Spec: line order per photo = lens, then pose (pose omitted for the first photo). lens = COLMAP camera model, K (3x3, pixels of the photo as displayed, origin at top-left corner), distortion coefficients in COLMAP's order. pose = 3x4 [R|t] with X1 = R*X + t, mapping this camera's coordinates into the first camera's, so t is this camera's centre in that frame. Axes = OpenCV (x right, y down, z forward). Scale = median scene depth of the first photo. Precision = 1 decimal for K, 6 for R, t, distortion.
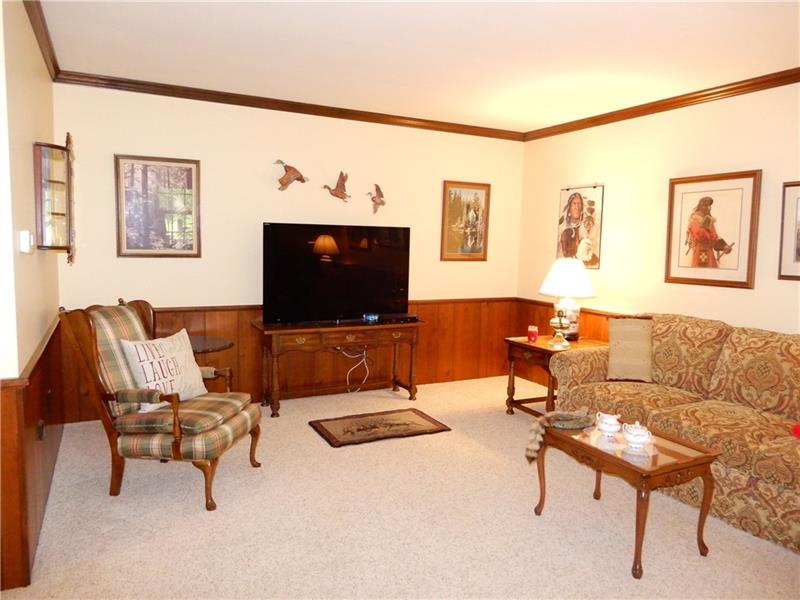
lens RADIAL K [[568.2, 0, 400.4], [0, 568.2, 304.0], [0, 0, 1]] dist [0.000120, 0.000987]
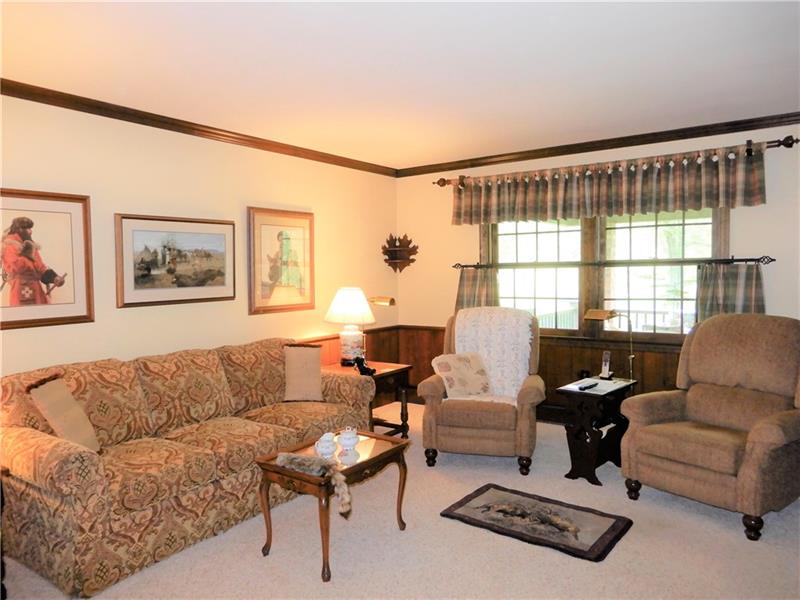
lens RADIAL K [[568.2, 0, 399.7], [0, 568.2, 292.8], [0, 0, 1]] dist [0.000120, 0.000987]
pose [[-0.443468, -0.037540, 0.895504, -0.421828], [0.118027, 0.987976, 0.099865, -0.103034], [-0.888485, 0.149980, -0.433705, 0.910594]]
